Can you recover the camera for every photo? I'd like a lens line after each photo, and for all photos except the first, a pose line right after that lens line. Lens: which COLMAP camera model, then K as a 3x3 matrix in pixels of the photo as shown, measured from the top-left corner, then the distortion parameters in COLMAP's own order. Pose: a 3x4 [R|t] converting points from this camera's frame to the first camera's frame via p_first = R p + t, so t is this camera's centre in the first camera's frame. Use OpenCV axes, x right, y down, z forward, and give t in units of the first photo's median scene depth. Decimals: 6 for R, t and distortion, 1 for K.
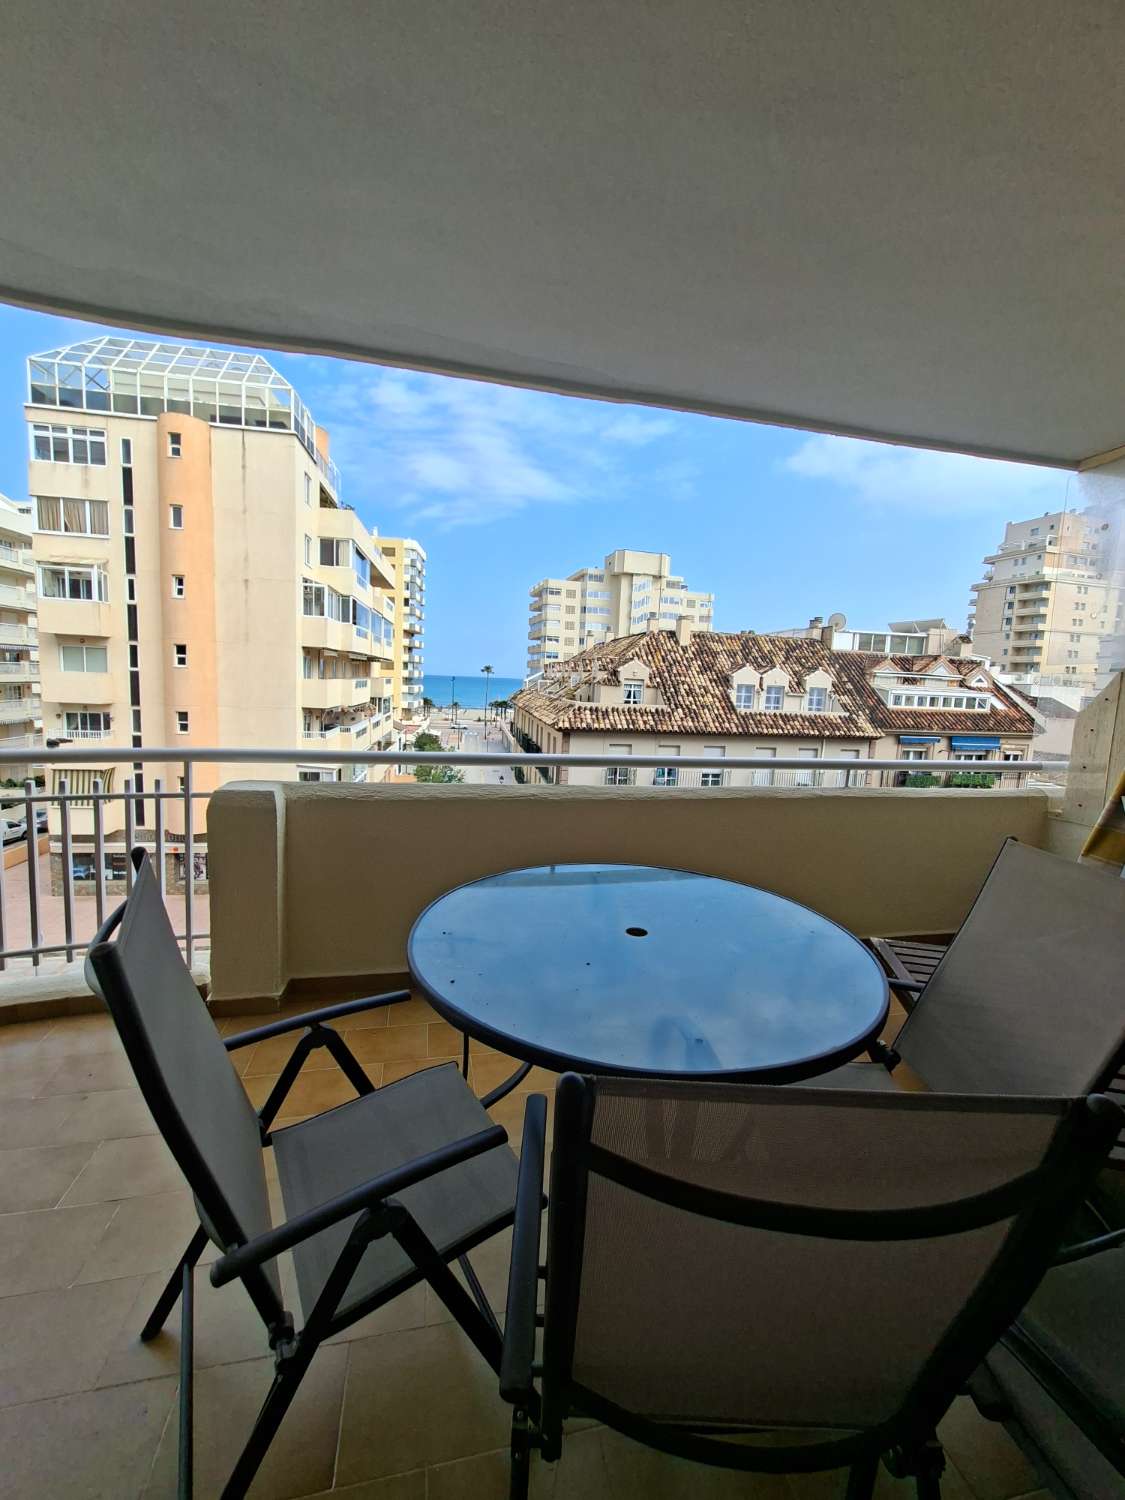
lens RADIAL K [[589.2, 0, 559.0], [0, 589.2, 750.1], [0, 0, 1]] dist [-0.000306, 0.000200]
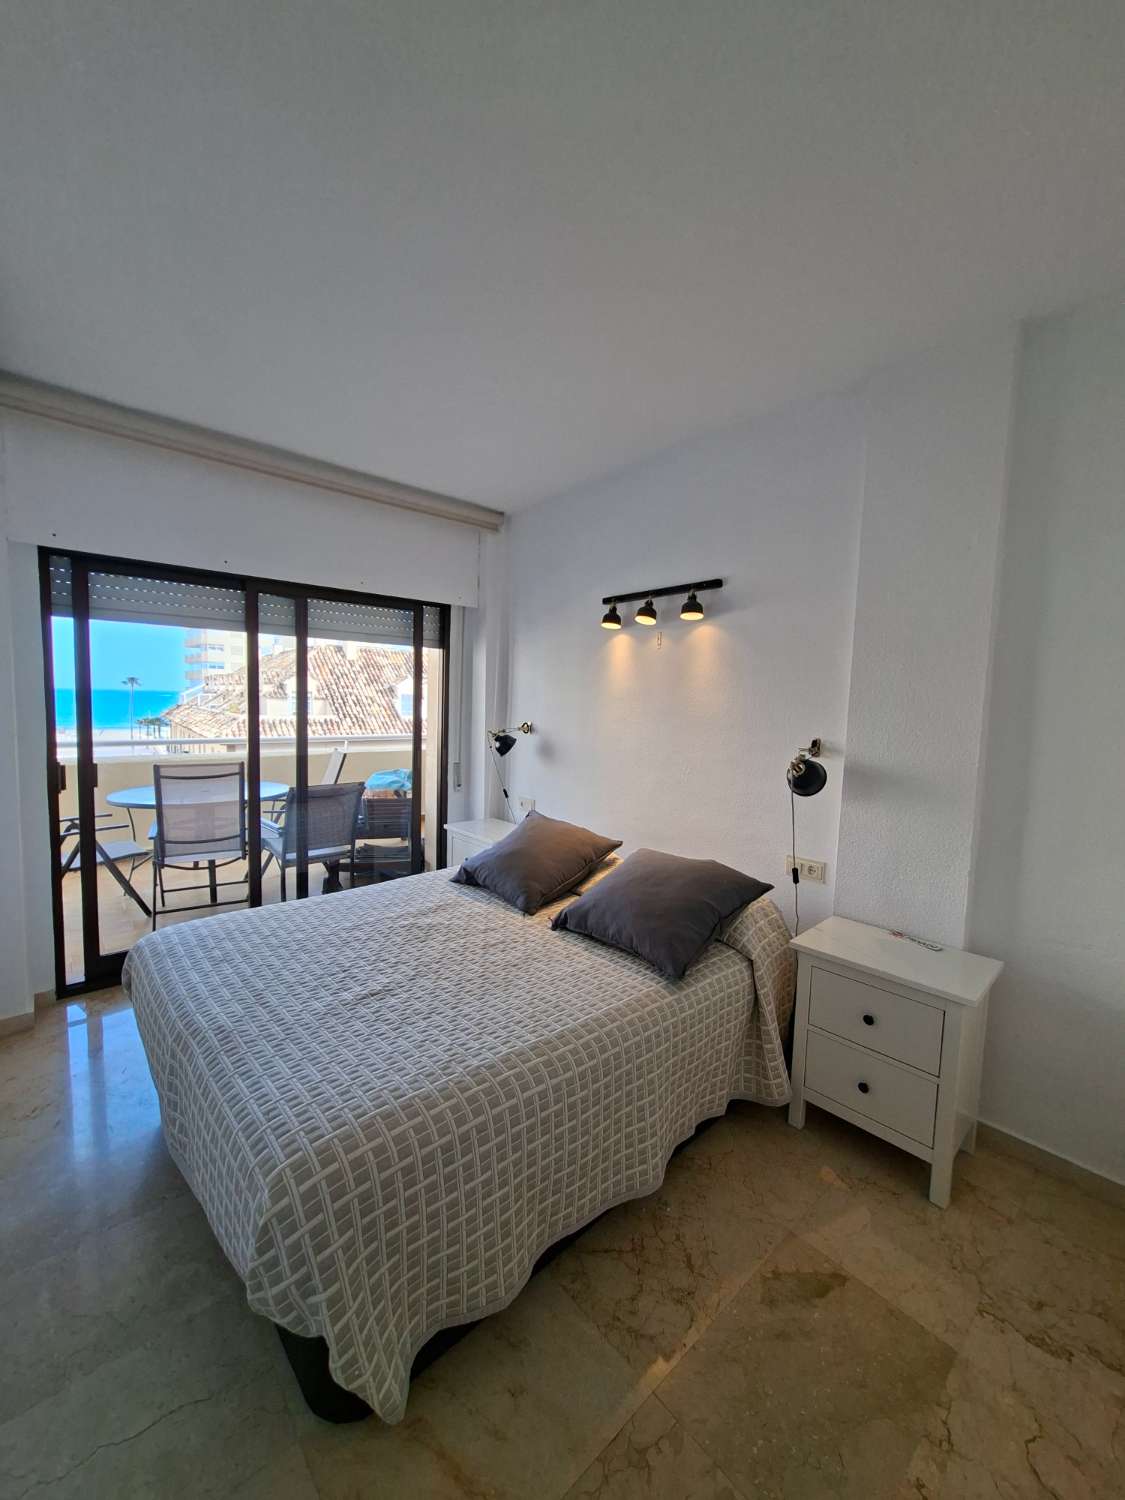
lens RADIAL K [[589.2, 0, 559.0], [0, 589.2, 750.1], [0, 0, 1]] dist [-0.000306, 0.000200]
pose [[0.875888, -0.062687, 0.478426, 0.021524], [0.070189, 0.997531, 0.002205, 0.012877], [-0.477383, 0.031649, 0.878125, -0.128032]]
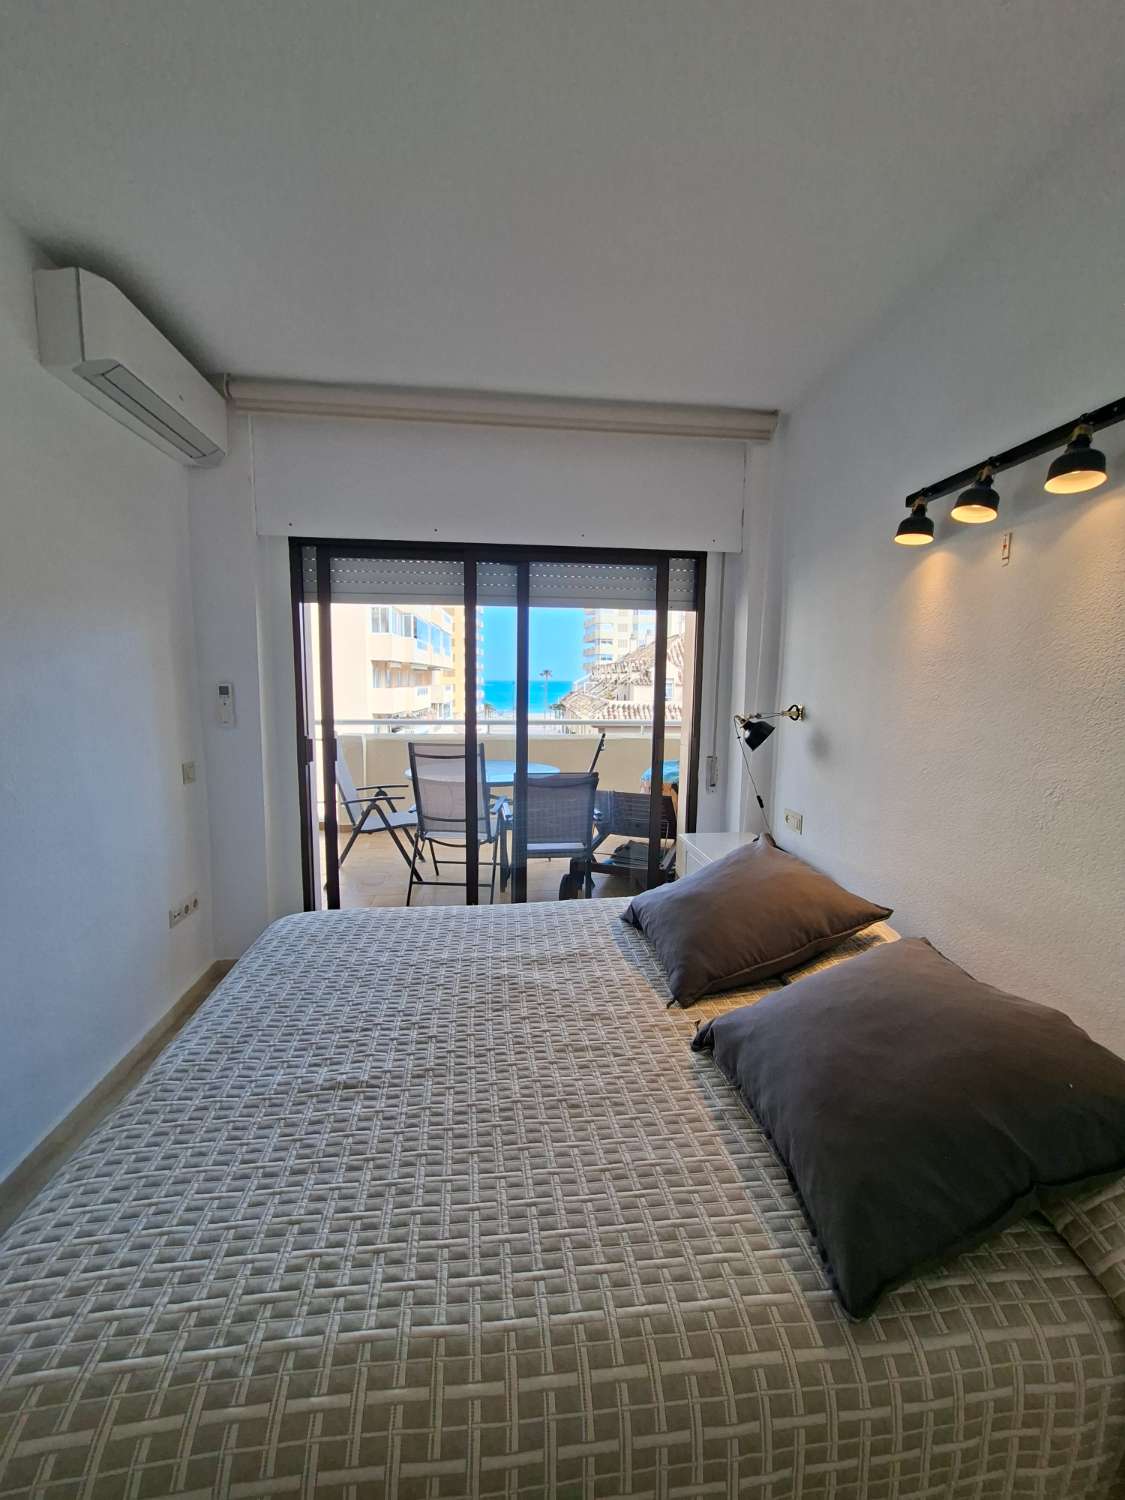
lens RADIAL K [[592.3, 0, 558.6], [0, 592.3, 749.9], [0, 0, 1]] dist [-0.001902, 0.000914]
pose [[0.993843, -0.021929, -0.108607, 0.048910], [0.021474, 0.999755, -0.005360, 0.013303], [0.108698, 0.002995, 0.994070, -0.107666]]
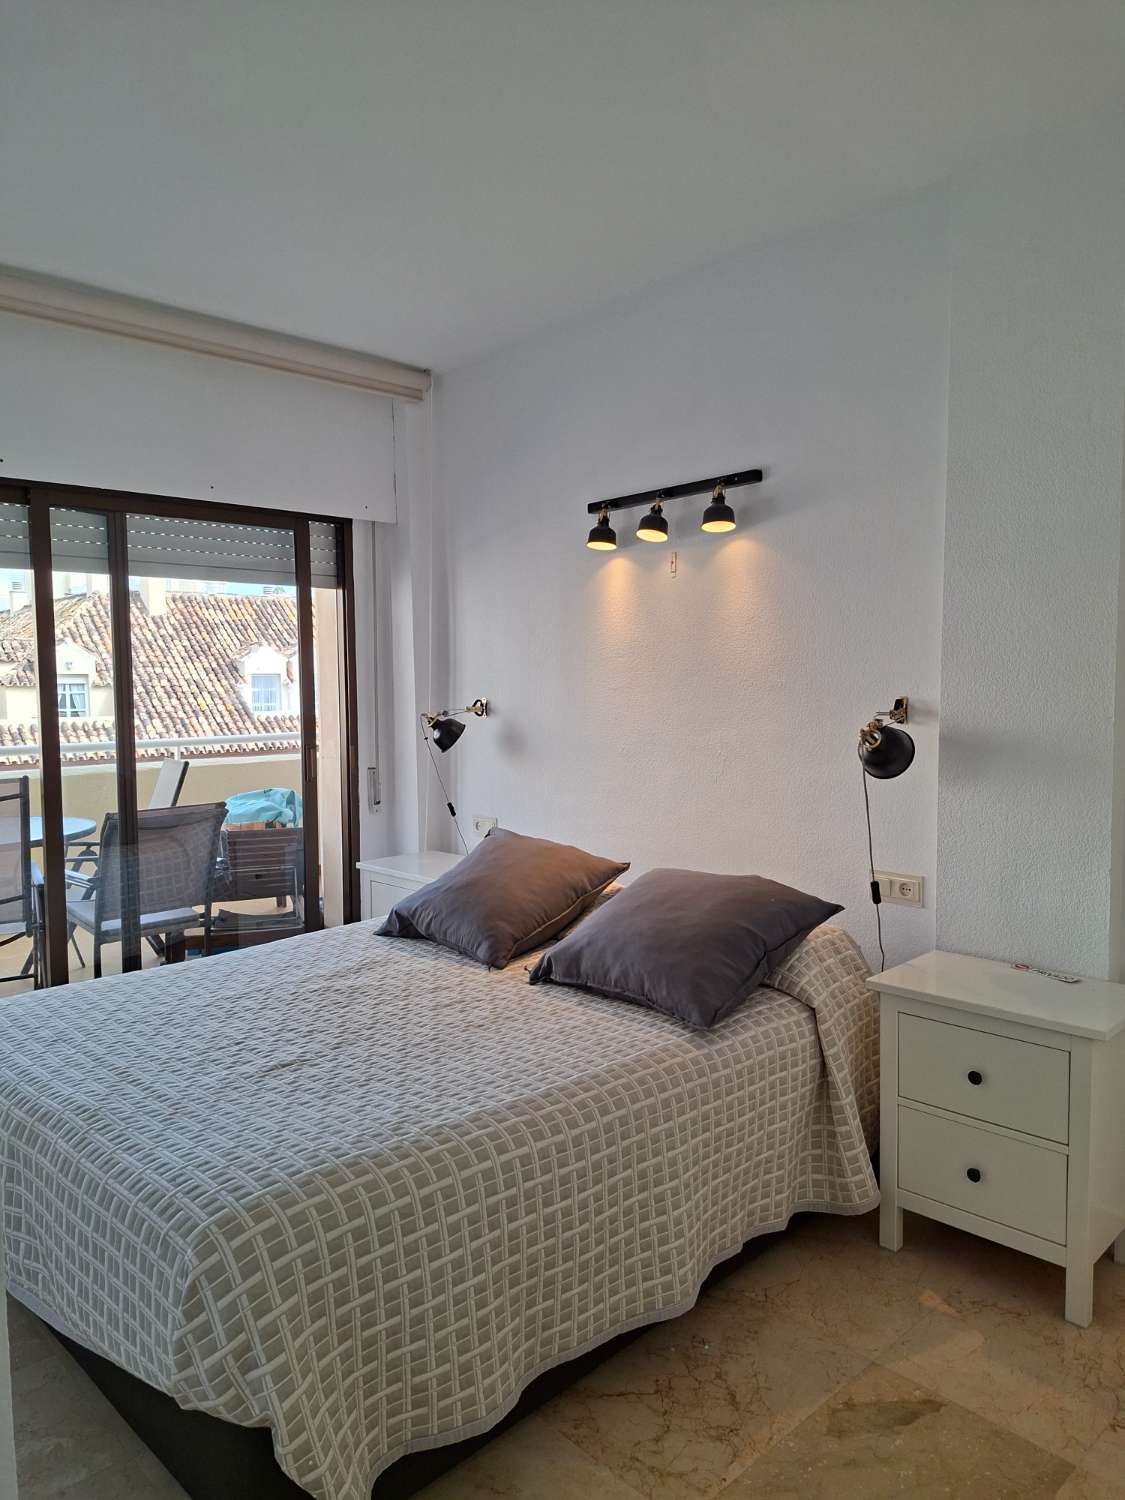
lens RADIAL K [[1025.1, 0, 563.4], [0, 1025.1, 753.2], [0, 0, 1]] dist [0.174881, -0.226495]
pose [[0.857927, -0.091773, 0.505509, 0.013774], [0.109320, 0.993994, -0.005077, 0.016046], [-0.502007, 0.059618, 0.862806, -0.141825]]
